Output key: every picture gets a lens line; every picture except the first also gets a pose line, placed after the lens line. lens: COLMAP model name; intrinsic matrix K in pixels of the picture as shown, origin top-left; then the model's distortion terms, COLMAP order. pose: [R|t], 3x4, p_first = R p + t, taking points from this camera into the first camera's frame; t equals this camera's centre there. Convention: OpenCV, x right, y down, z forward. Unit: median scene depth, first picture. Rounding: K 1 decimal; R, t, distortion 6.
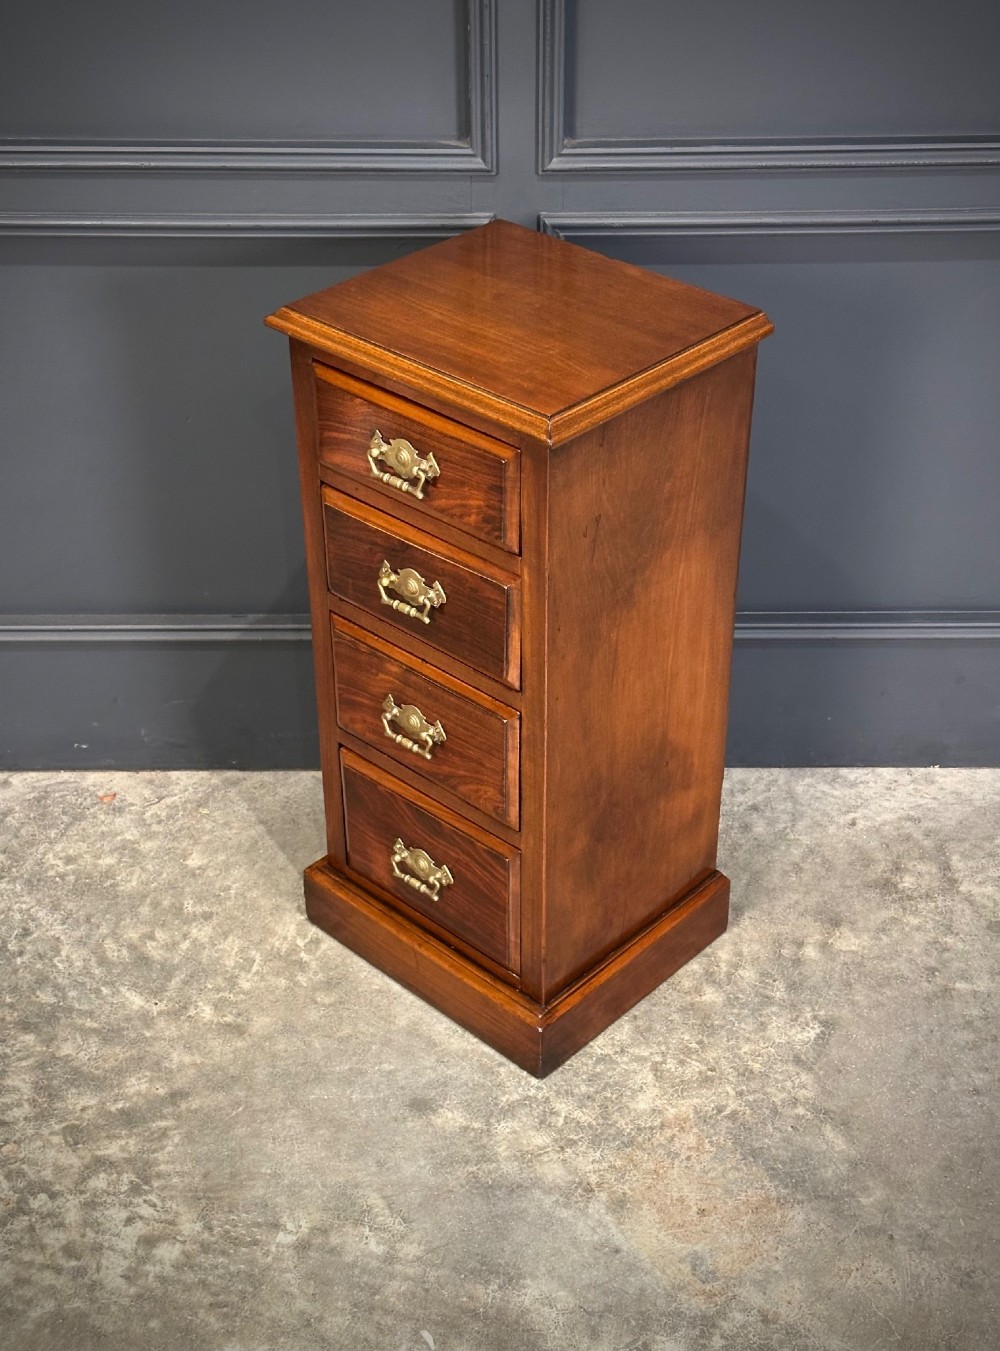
lens RADIAL K [[1912.2, 0, 493.6], [0, 1912.2, 629.5], [0, 0, 1]] dist [0.084318, 0.000000]
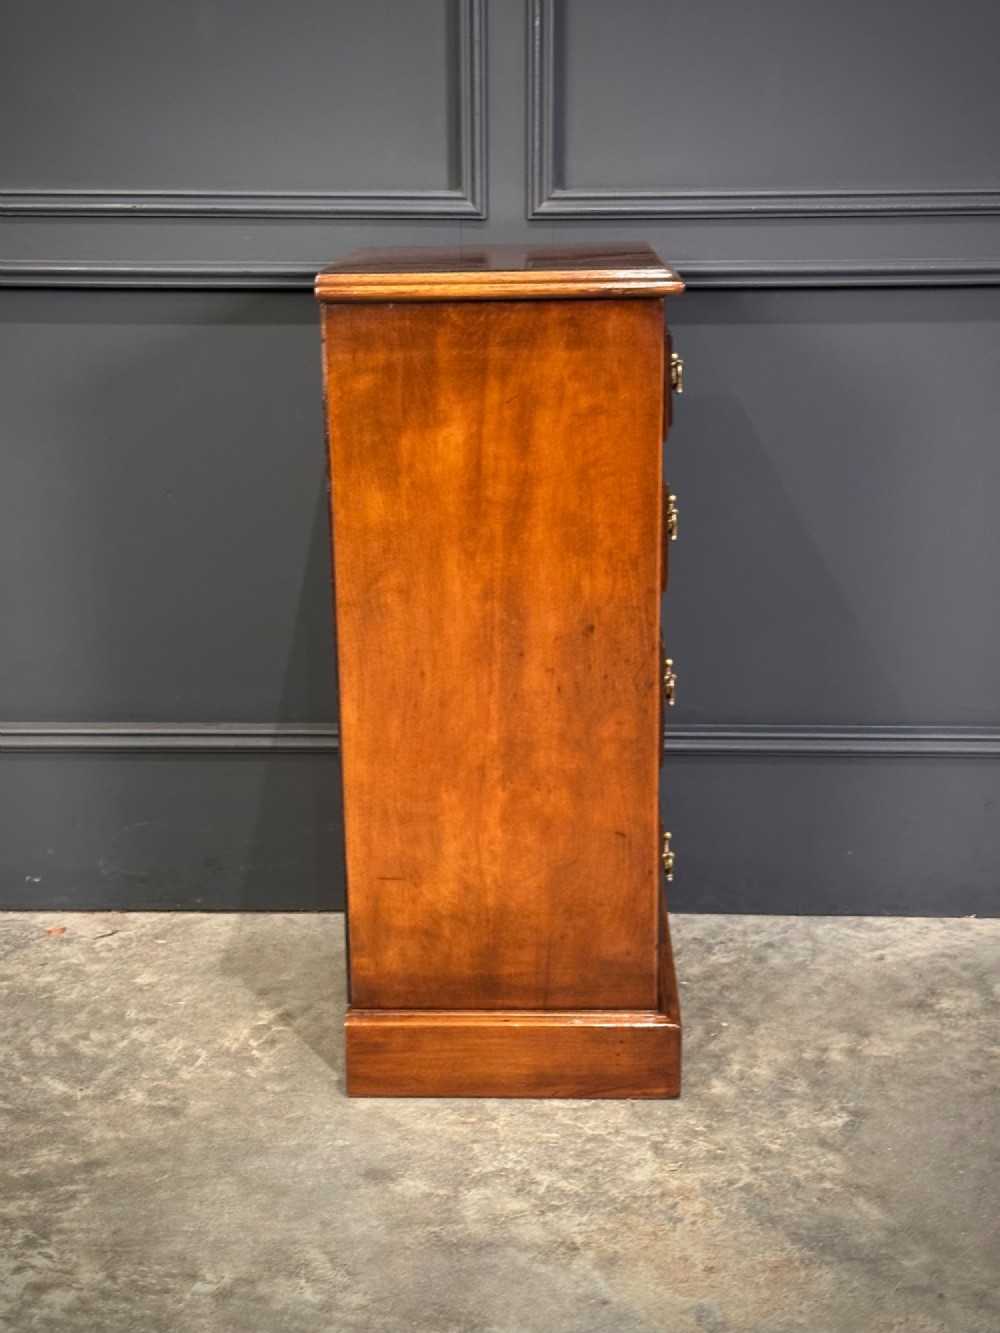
lens RADIAL K [[1852.0, 0, 488.4], [0, 1852.0, 687.5], [0, 0, 1]] dist [0.080300, 0.000000]
pose [[0.999661, 0.009600, -0.024190, 0.028427], [-0.016424, 0.953725, -0.300232, 0.285239], [0.020189, 0.300527, 0.953559, 0.151814]]
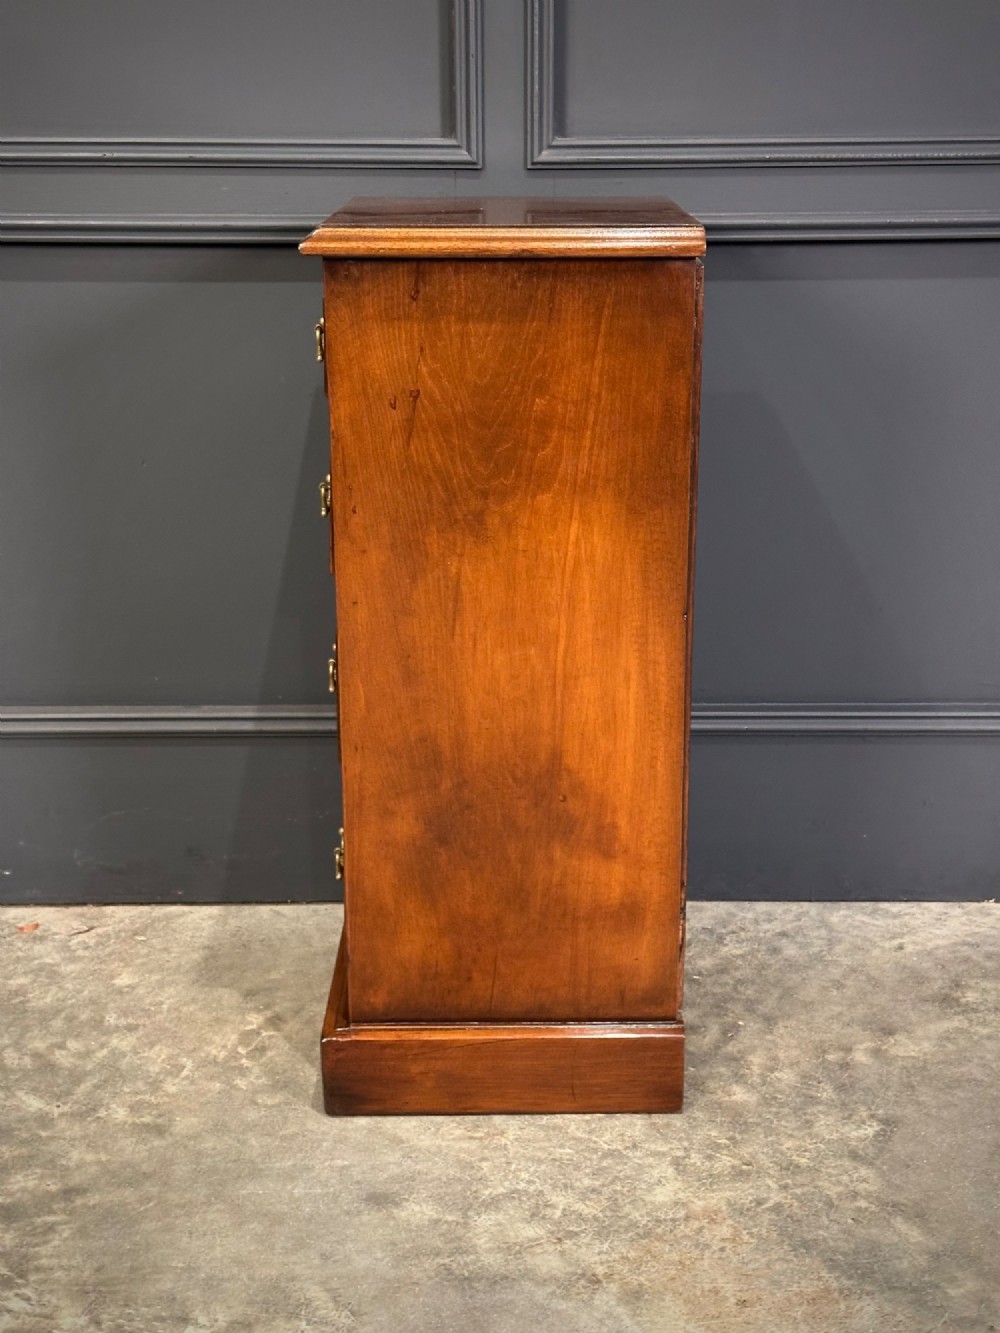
lens RADIAL K [[1852.0, 0, 502.4], [0, 1852.0, 655.9], [0, 0, 1]] dist [0.080300, 0.000000]
pose [[0.999994, 0.002300, 0.002456, 0.009672], [-0.001491, 0.957257, -0.289235, 0.252760], [-0.003017, 0.289230, 0.957255, 0.200134]]
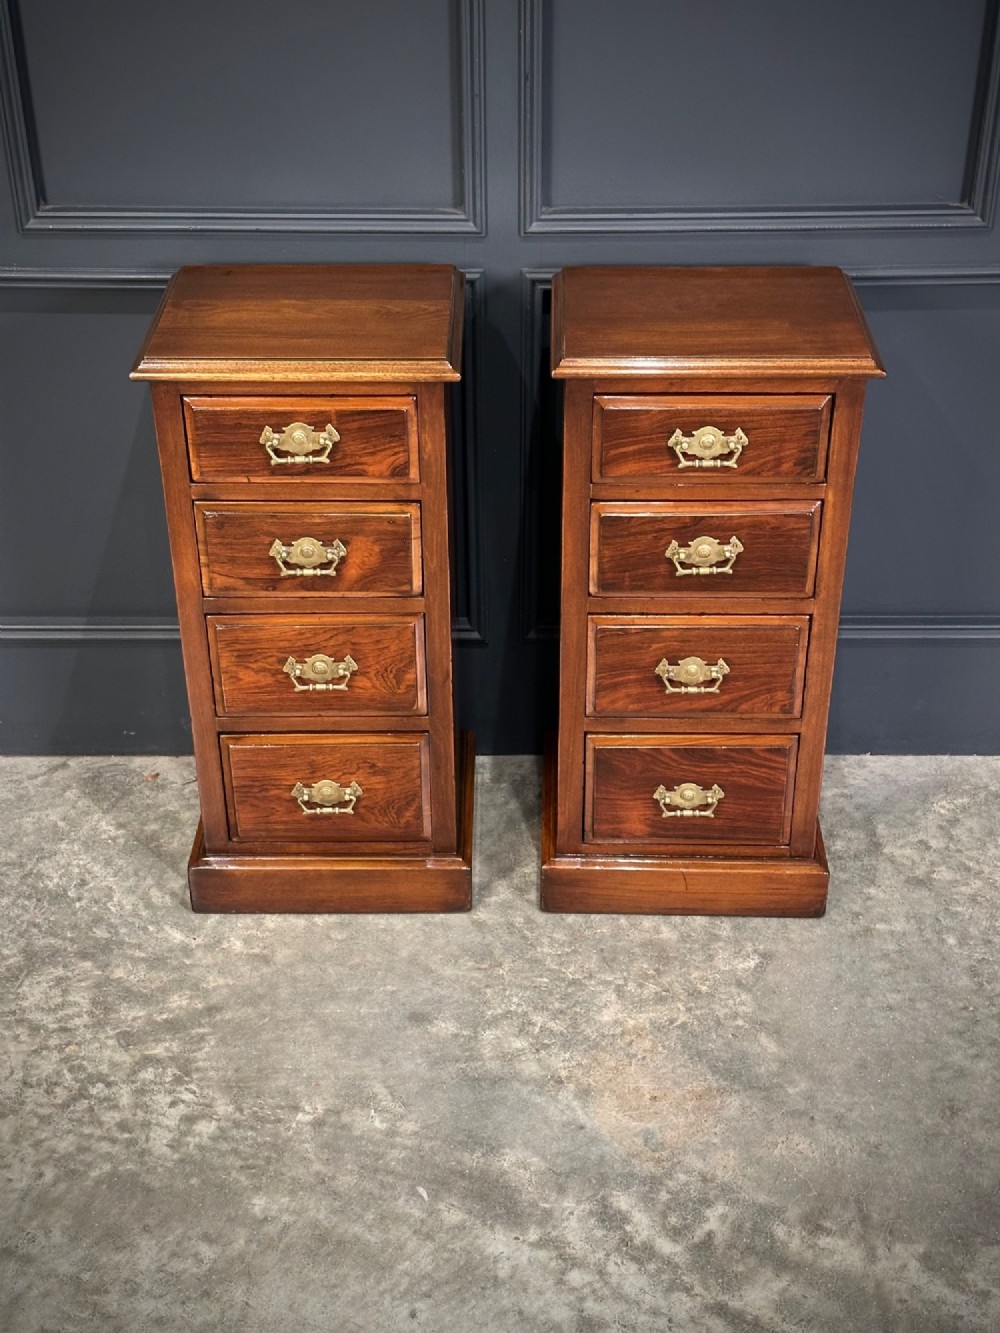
lens RADIAL K [[1851.9, 0, 490.3], [0, 1851.9, 665.1], [0, 0, 1]] dist [0.090231, 0.000000]
pose [[0.999968, 0.002977, -0.007429, 0.013830], [-0.003244, 0.999340, -0.036188, 0.071550], [0.007316, 0.036211, 0.999317, -0.147066]]
